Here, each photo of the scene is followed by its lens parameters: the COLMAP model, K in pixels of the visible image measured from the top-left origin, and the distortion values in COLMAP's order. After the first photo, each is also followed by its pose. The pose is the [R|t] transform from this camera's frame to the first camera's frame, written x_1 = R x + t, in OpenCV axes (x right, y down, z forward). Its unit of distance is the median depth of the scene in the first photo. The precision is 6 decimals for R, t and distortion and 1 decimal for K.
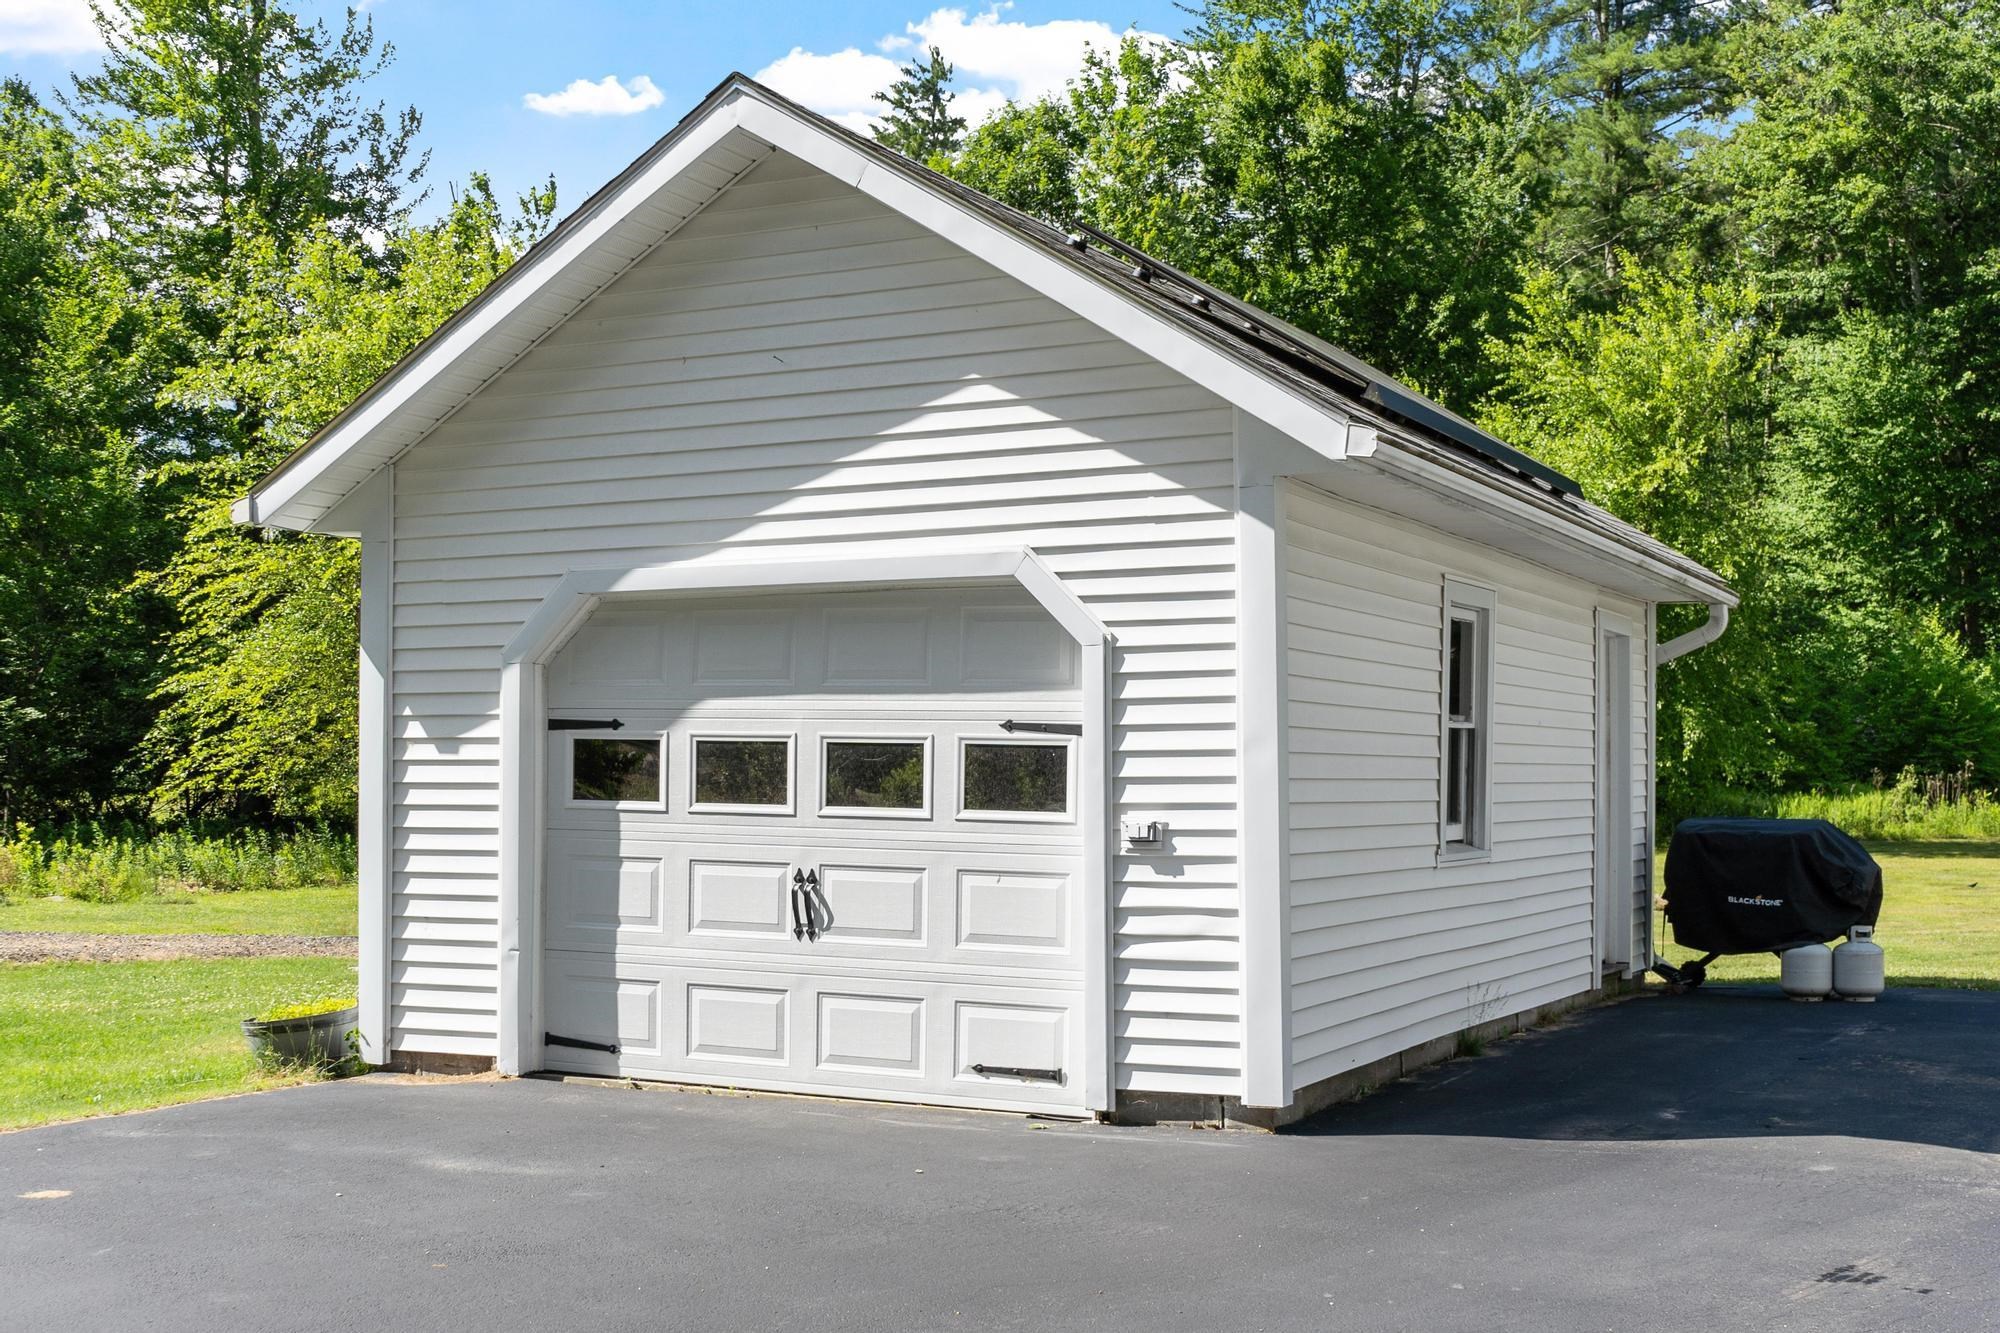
lens RADIAL K [[2423.4, 0, 999.4], [0, 2423.4, 668.6], [0, 0, 1]] dist [0.002412, 0.000000]
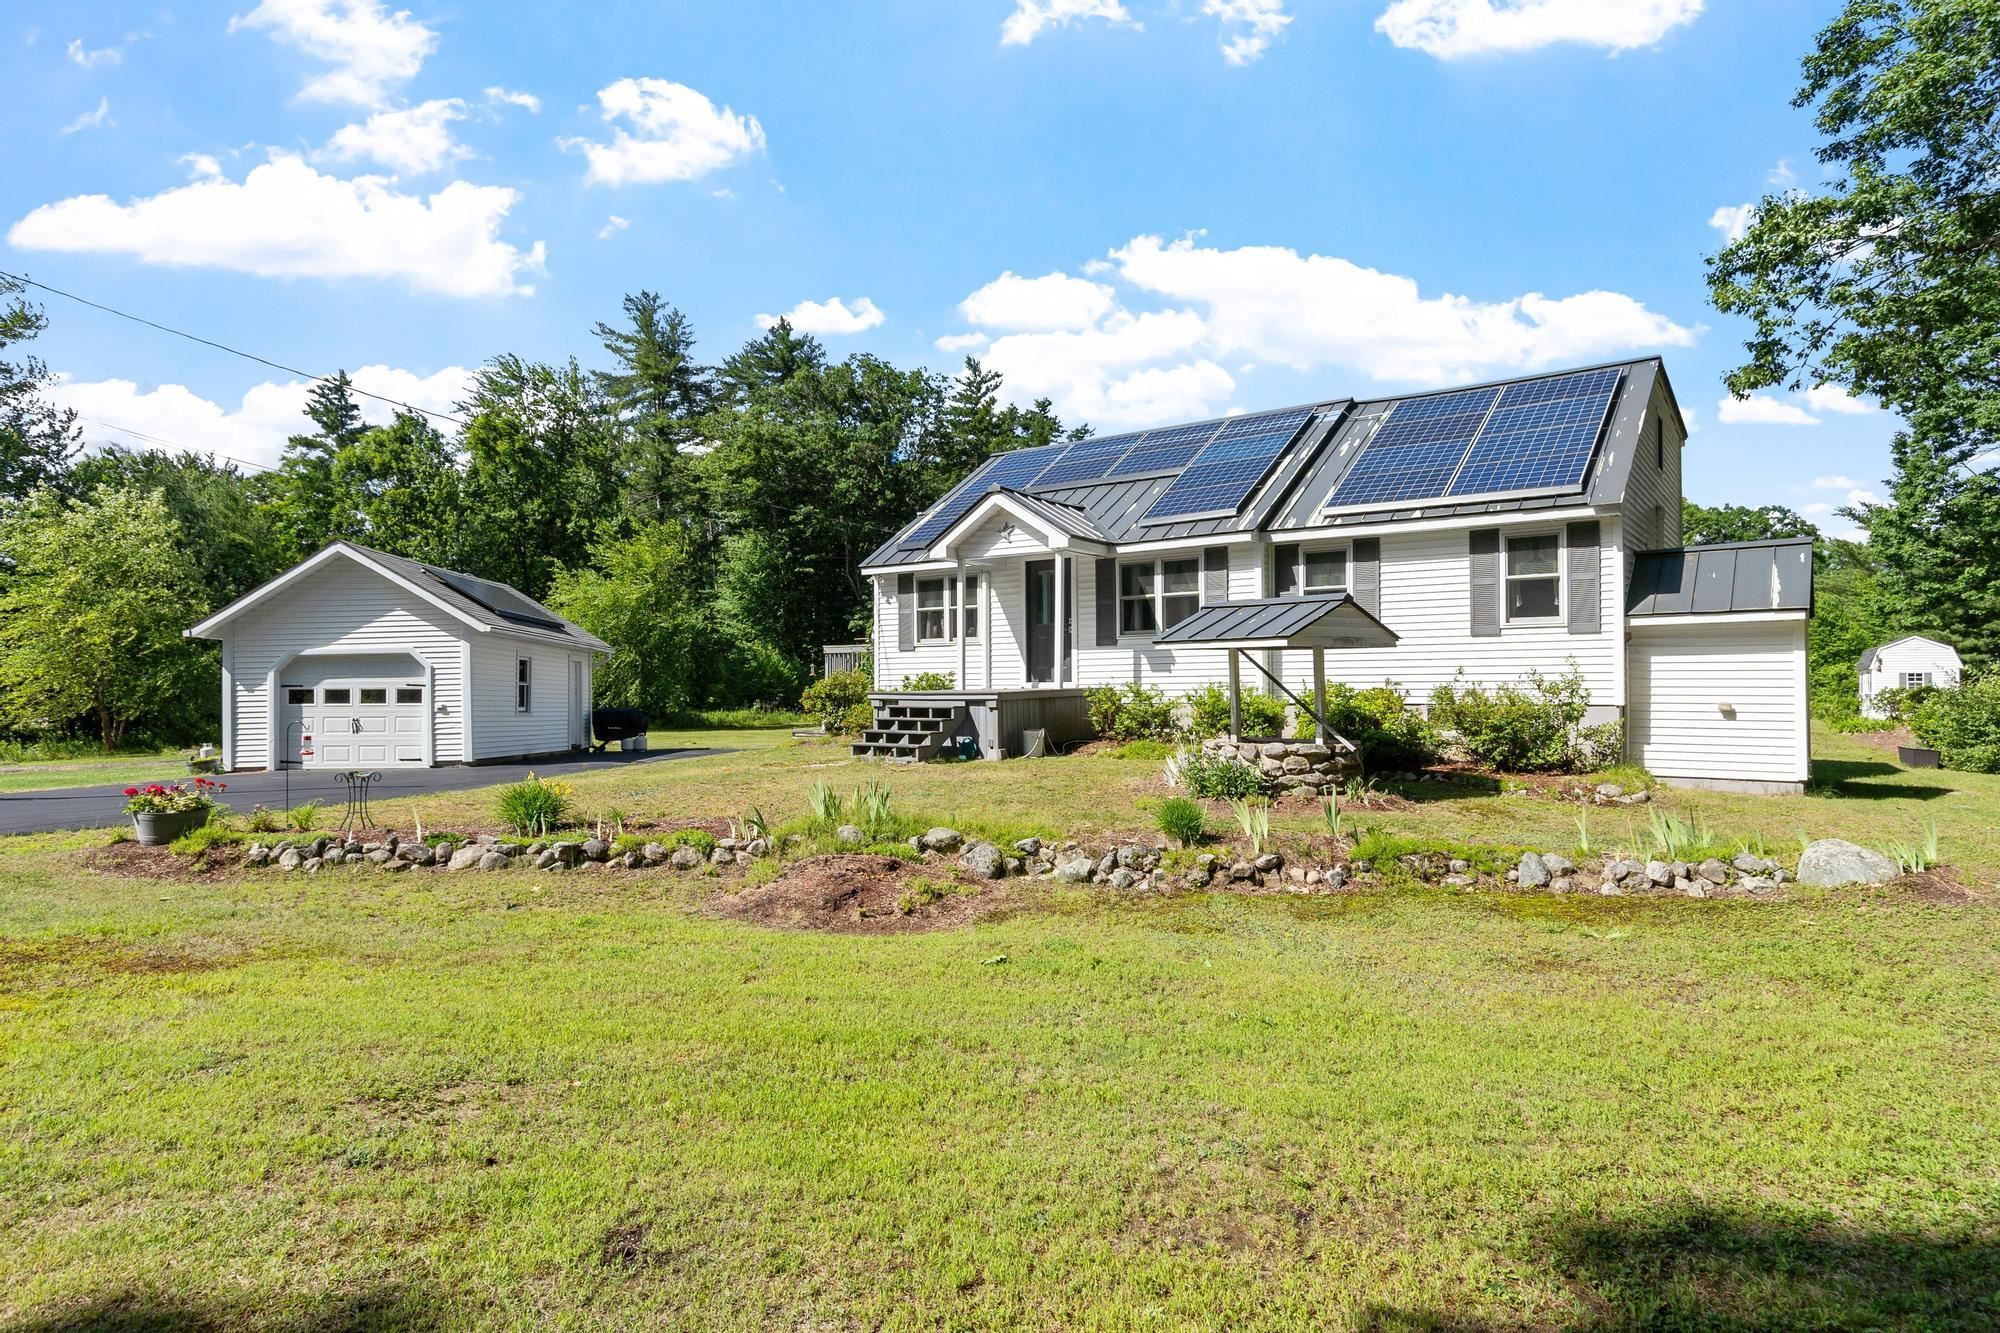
lens RADIAL K [[1140.3, 0, 999.6], [0, 1140.3, 671.5], [0, 0, 1]] dist [0.007472, 0.000718]
pose [[0.876168, -0.004668, 0.481983, -0.048316], [0.000146, 0.999956, 0.009419, -0.018781], [-0.482006, -0.008182, 0.876130, -1.222591]]
